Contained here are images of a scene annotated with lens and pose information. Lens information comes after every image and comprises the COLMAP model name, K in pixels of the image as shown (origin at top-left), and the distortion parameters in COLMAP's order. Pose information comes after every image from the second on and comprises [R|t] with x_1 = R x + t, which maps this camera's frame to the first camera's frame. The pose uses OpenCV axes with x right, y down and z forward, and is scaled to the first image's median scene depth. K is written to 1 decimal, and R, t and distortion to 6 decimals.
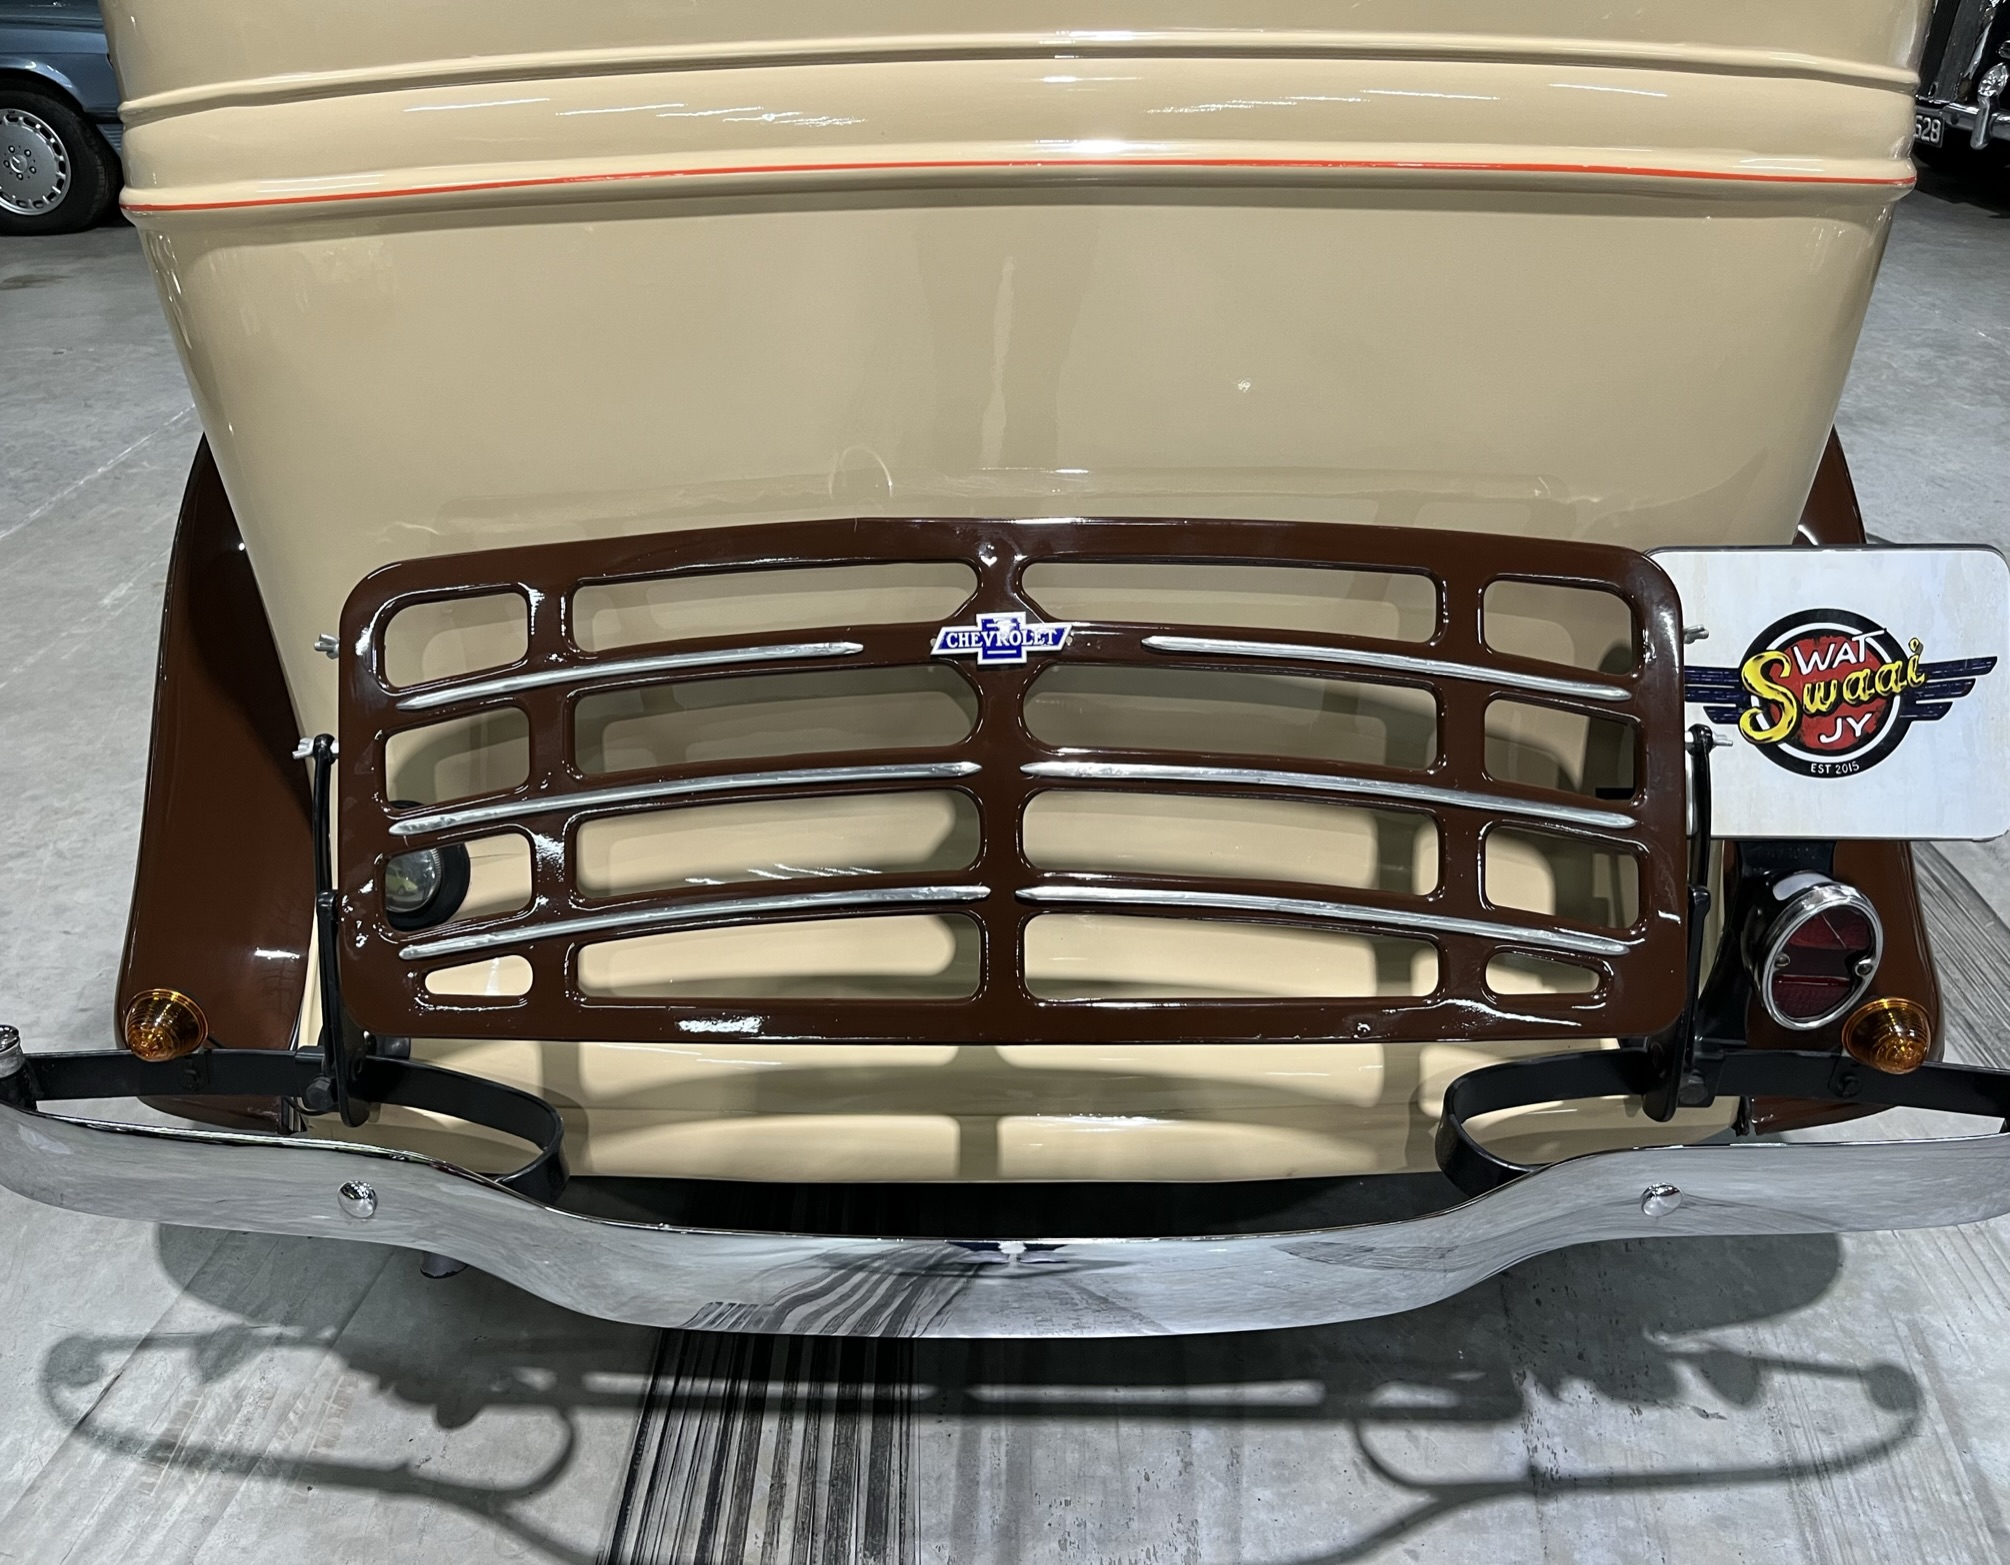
lens RADIAL K [[1609.1, 0, 931.7], [0, 1609.1, 782.0], [0, 0, 1]] dist [0.074778, -0.119074]
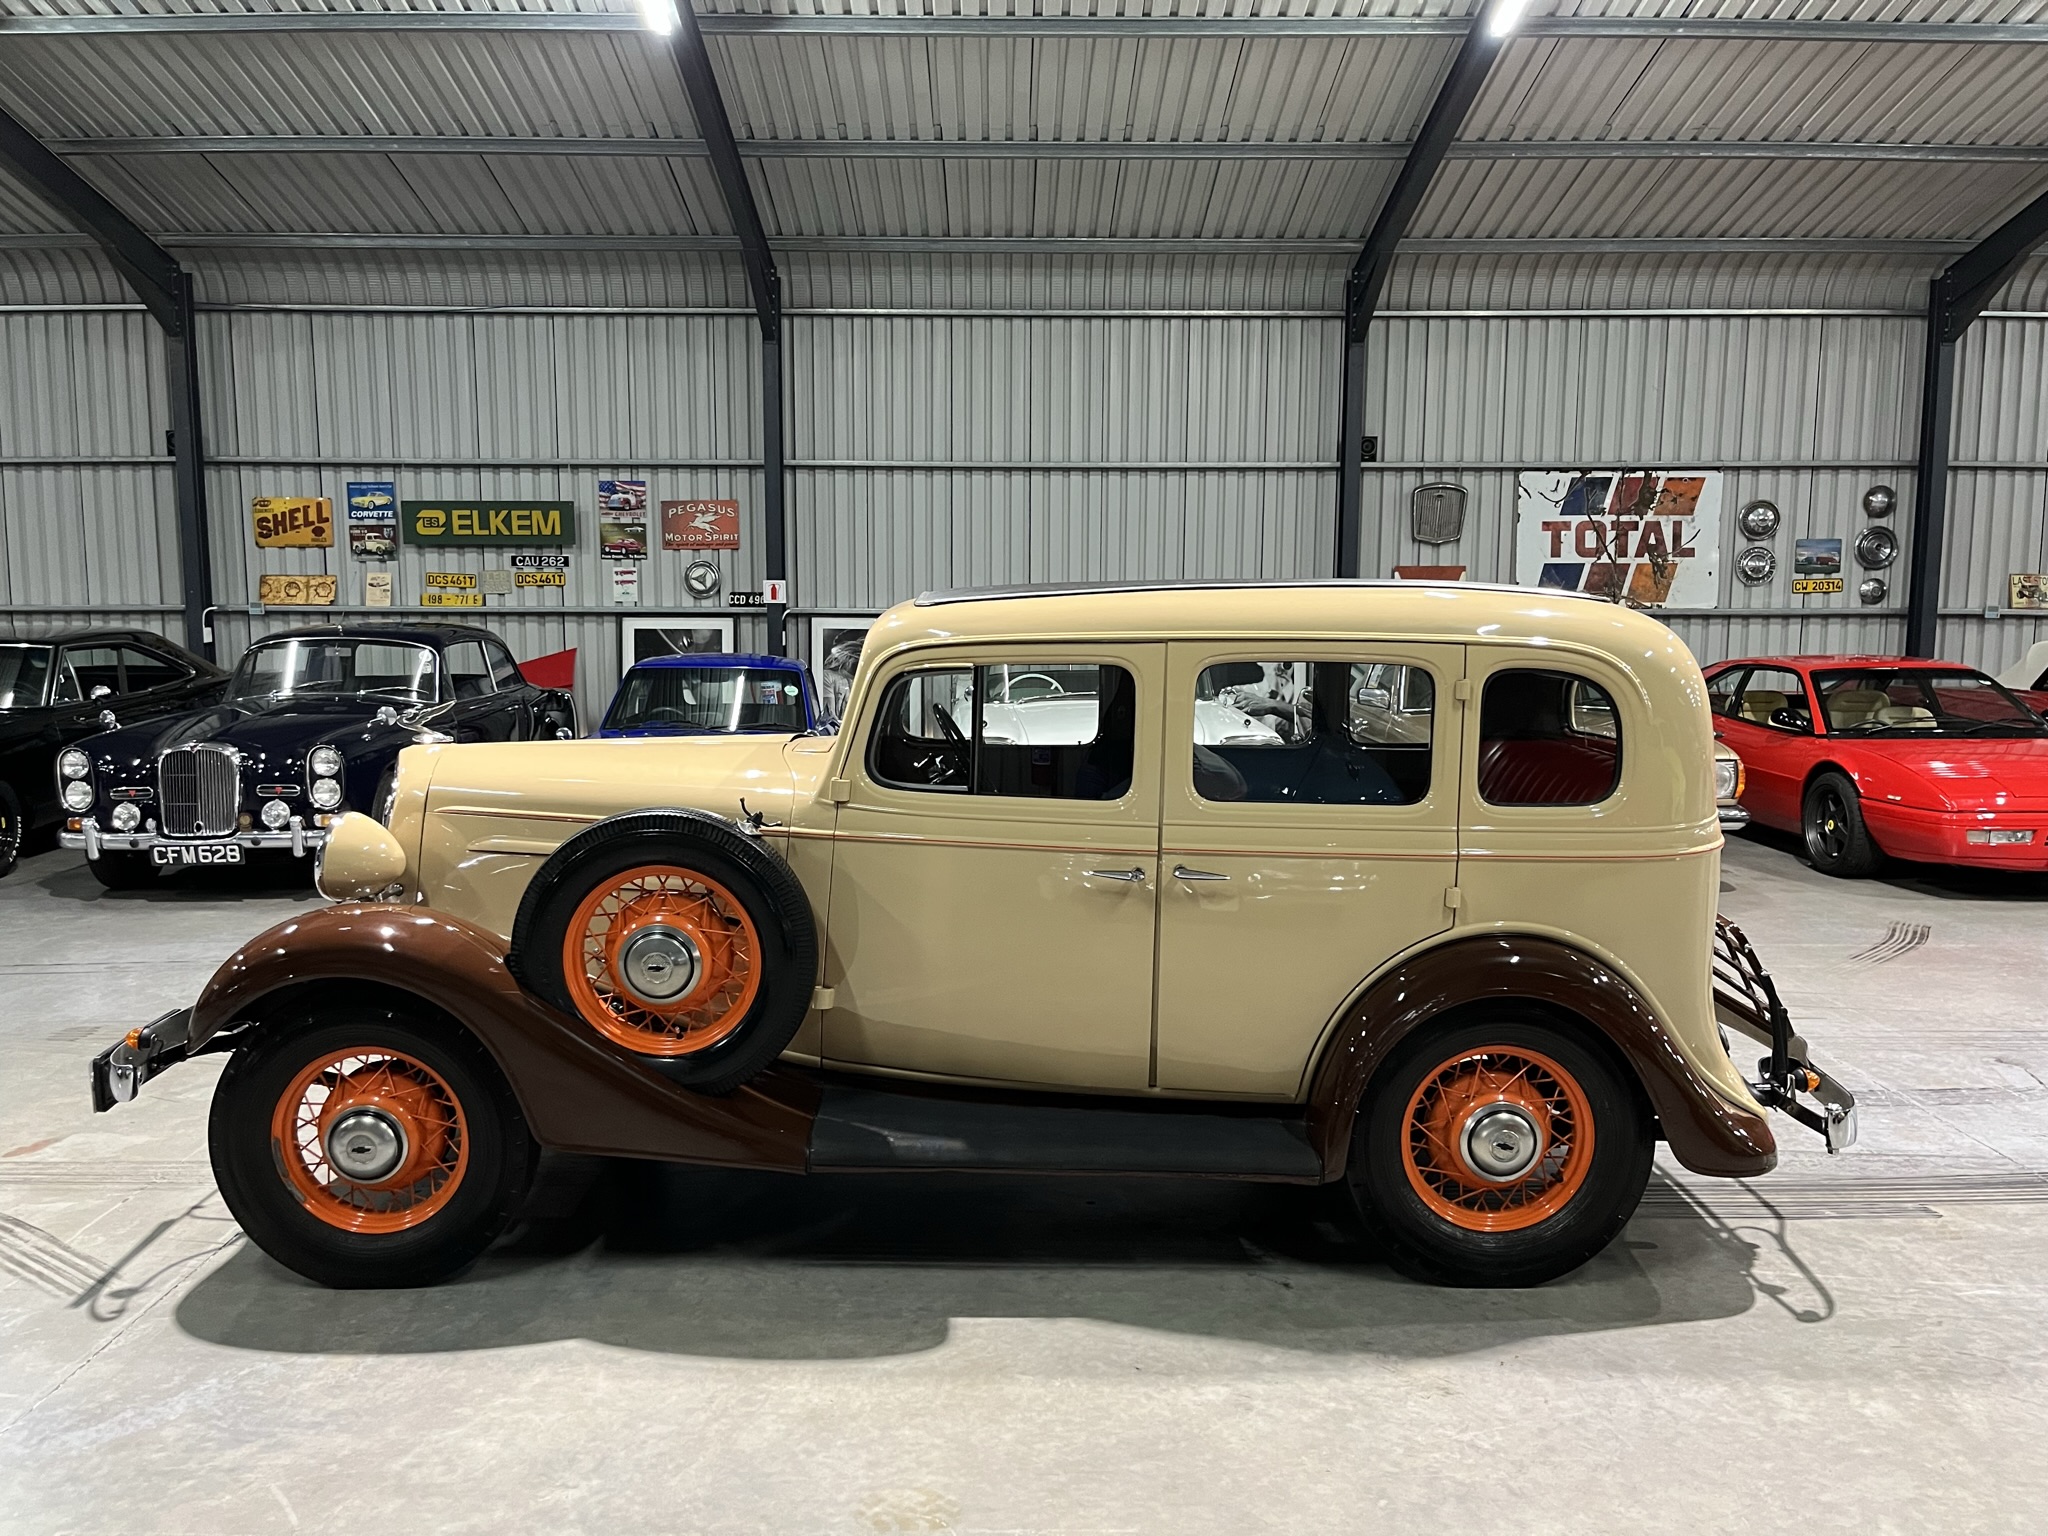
lens RADIAL K [[1546.6, 0, 1006.4], [0, 1546.6, 778.0], [0, 0, 1]] dist [0.039049, -0.075777]
pose [[-0.025876, -0.099177, 0.994733, -2.819746], [0.488372, 0.866985, 0.099144, -1.177668], [-0.872252, 0.488366, 0.026001, 1.669309]]
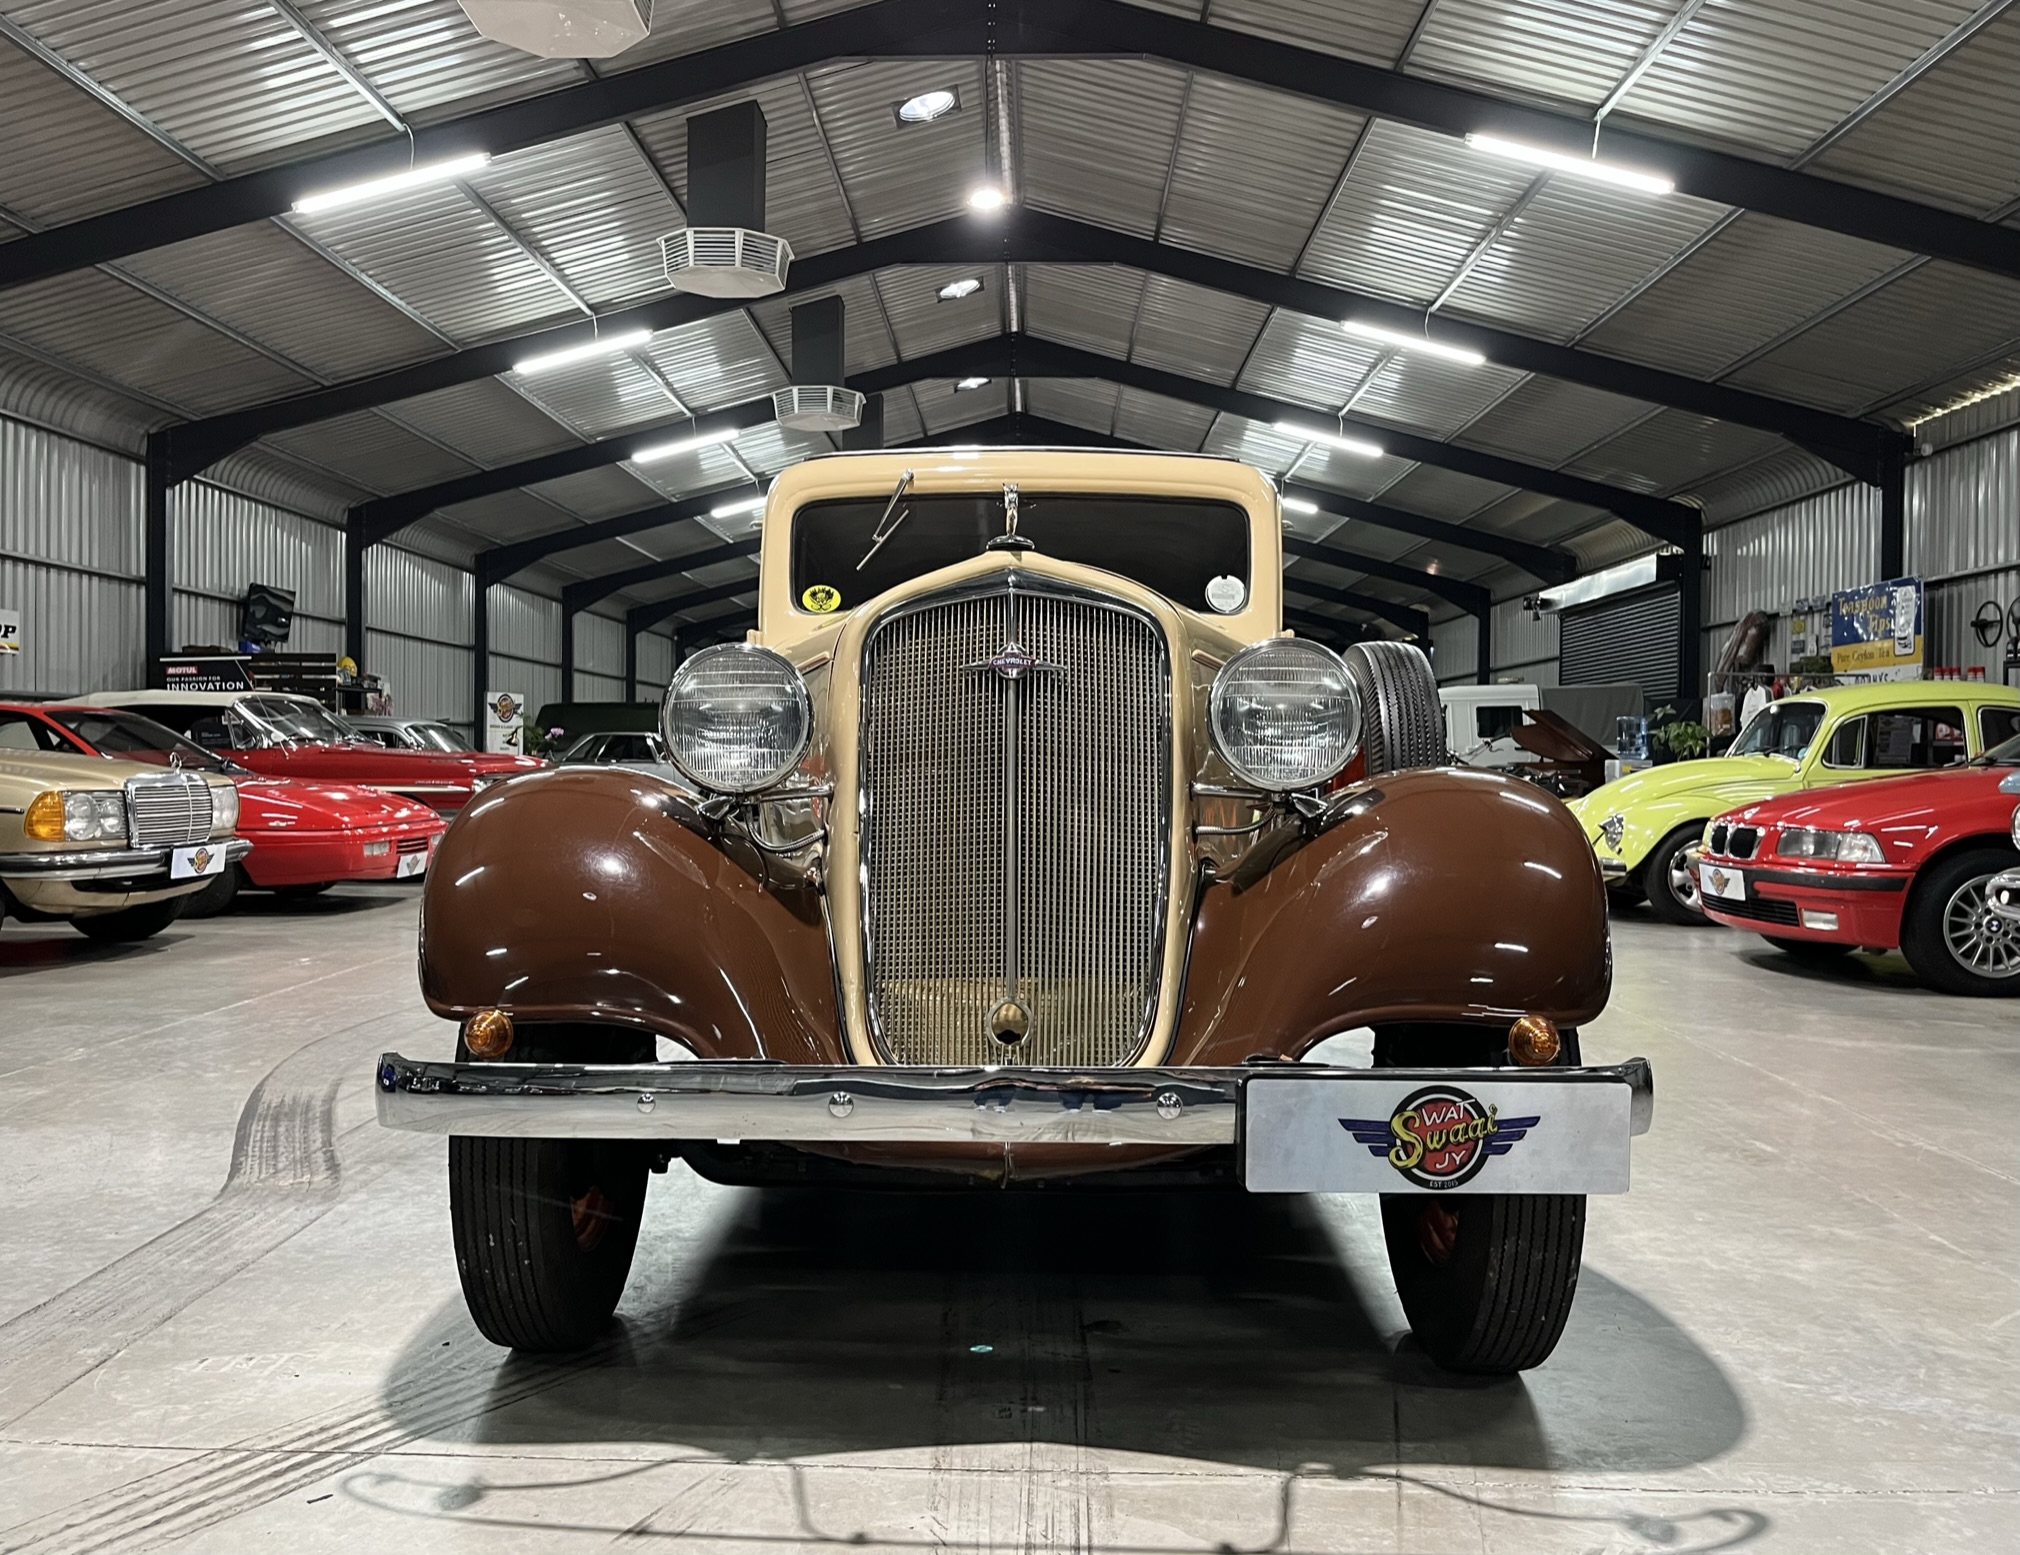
lens RADIAL K [[1629.5, 0, 965.5], [0, 1629.5, 766.2], [0, 0, 1]] dist [0.057468, -0.083040]
pose [[-0.999616, 0.014149, 0.023816, 0.099705], [0.024003, 0.871595, 0.489639, -2.097888], [-0.013830, 0.490023, -0.871600, 4.214783]]
